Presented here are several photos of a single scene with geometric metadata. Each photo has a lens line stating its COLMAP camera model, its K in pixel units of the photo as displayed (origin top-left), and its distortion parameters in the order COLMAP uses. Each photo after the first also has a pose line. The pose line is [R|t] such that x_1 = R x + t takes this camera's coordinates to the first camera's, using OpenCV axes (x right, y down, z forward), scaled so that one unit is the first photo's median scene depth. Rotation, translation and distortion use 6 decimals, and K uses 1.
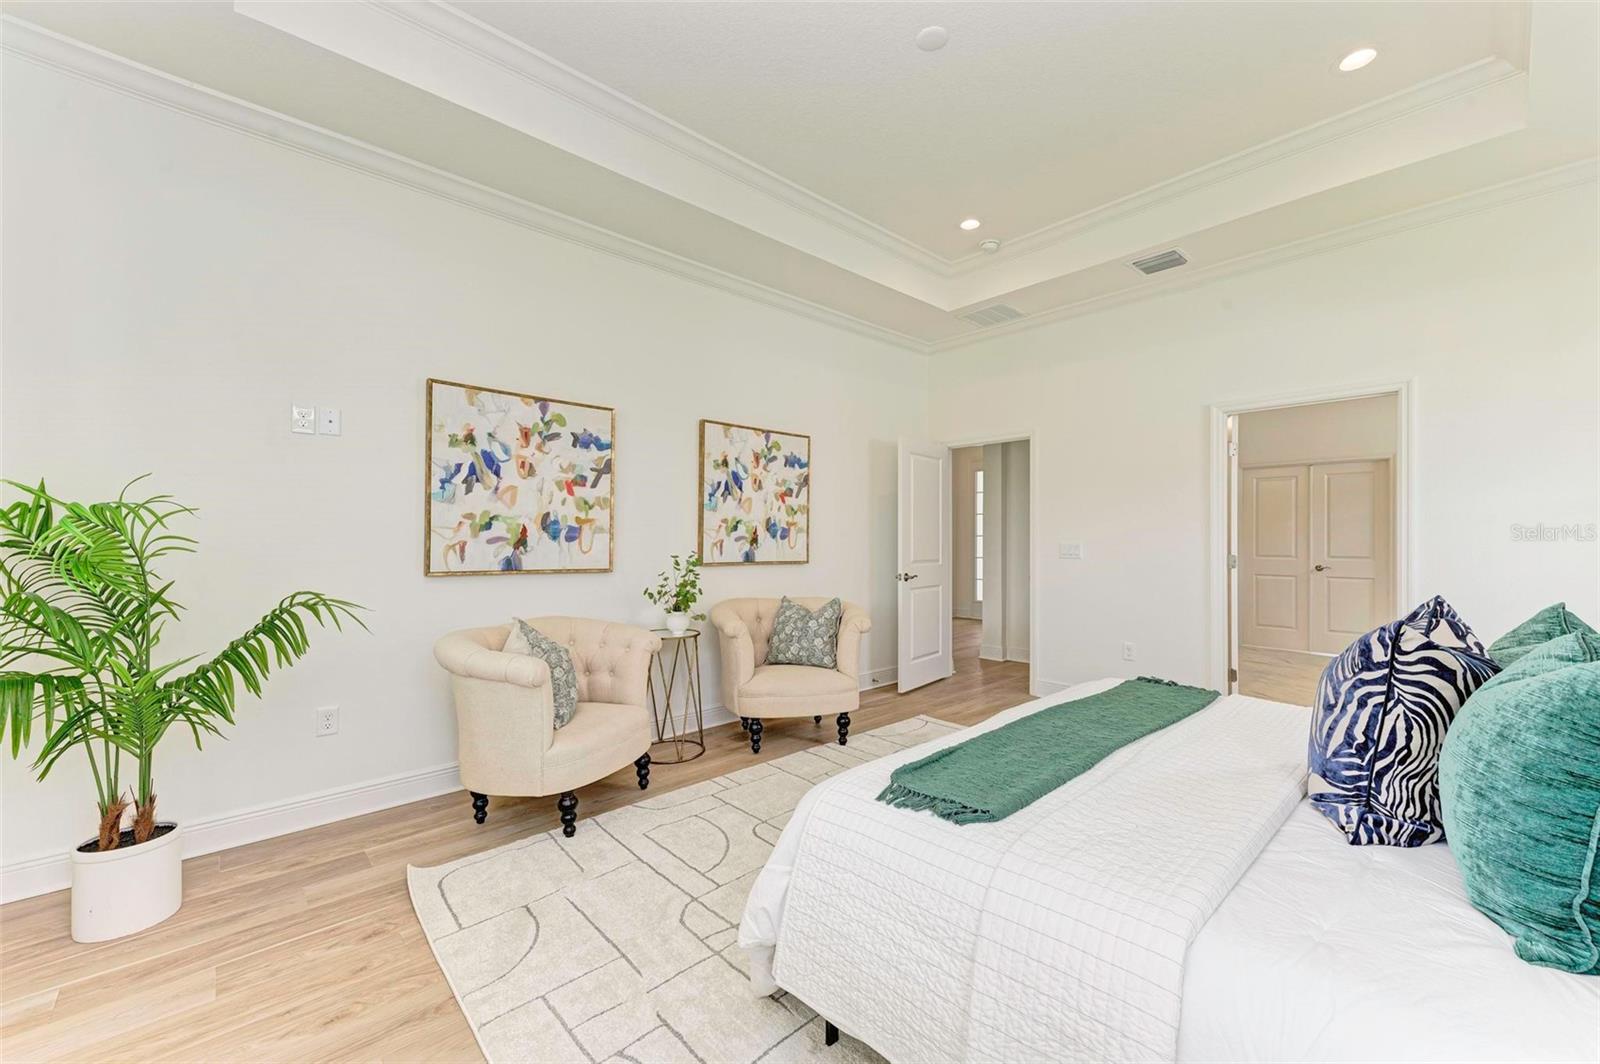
lens RADIAL K [[638.1, 0, 809.3], [0, 638.1, 545.5], [0, 0, 1]] dist [0.070755, 0.000061]
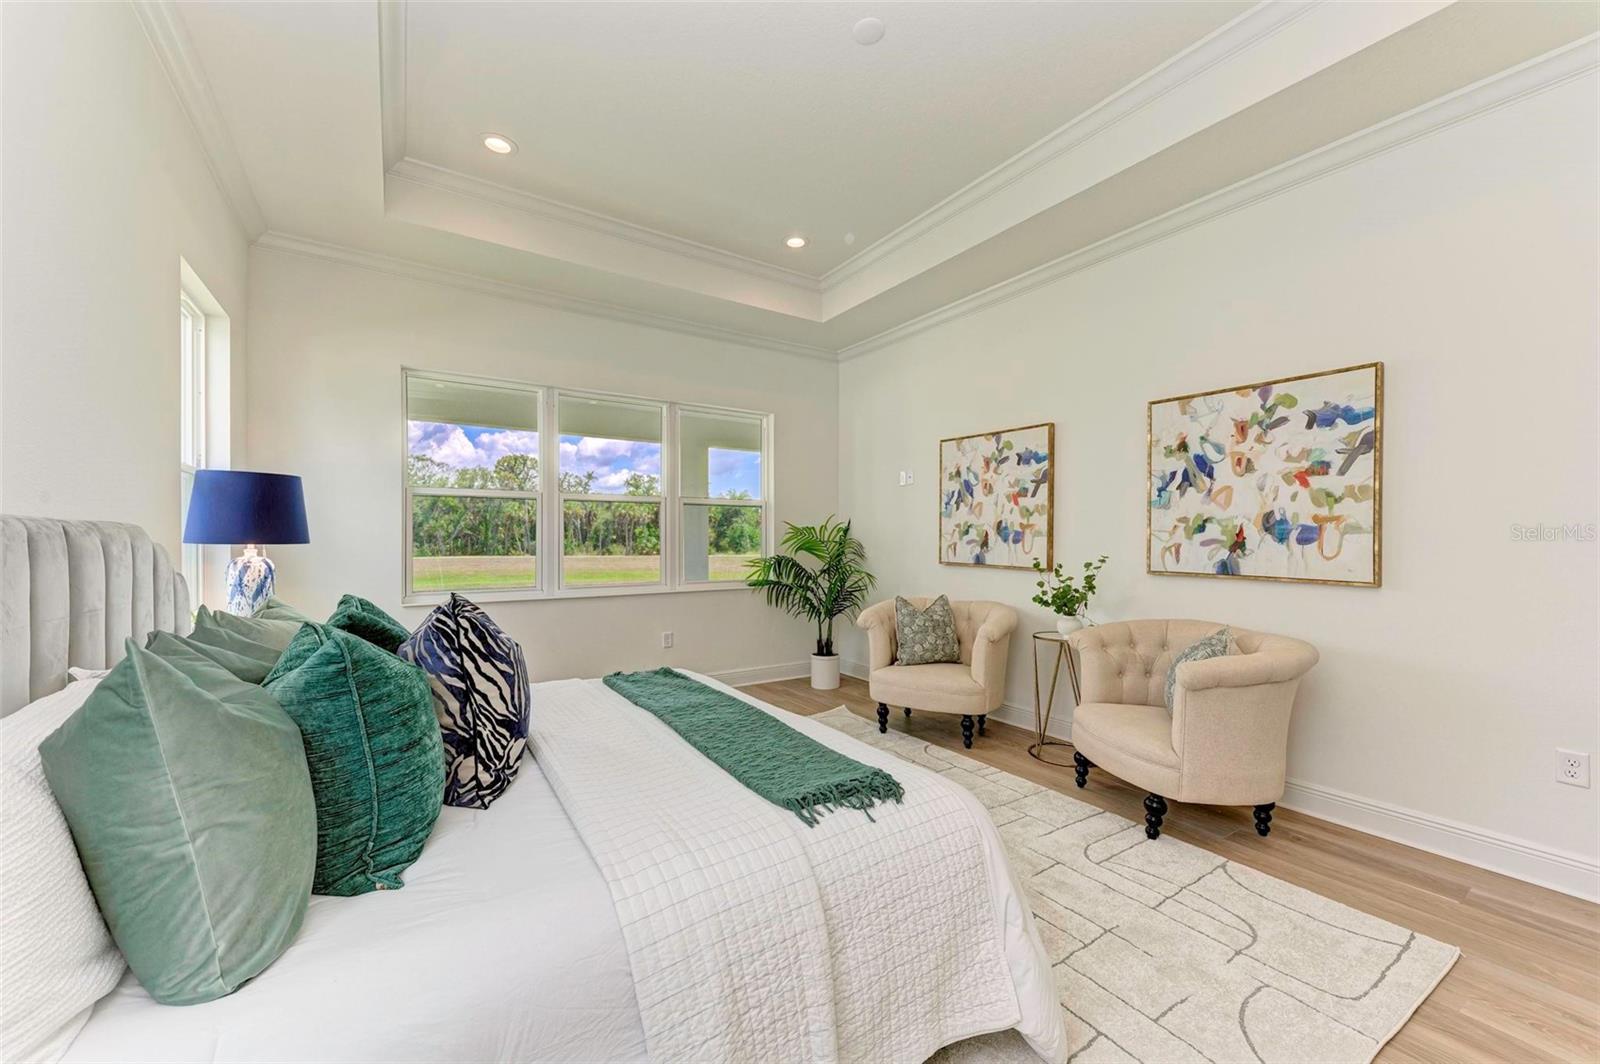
lens RADIAL K [[638.1, 0, 809.3], [0, 638.1, 545.5], [0, 0, 1]] dist [0.070755, 0.000061]
pose [[-0.137437, 0.012385, -0.990433, 0.692489], [-0.012547, 0.999820, 0.014243, -0.011709], [0.990431, 0.014384, -0.137257, 0.615571]]
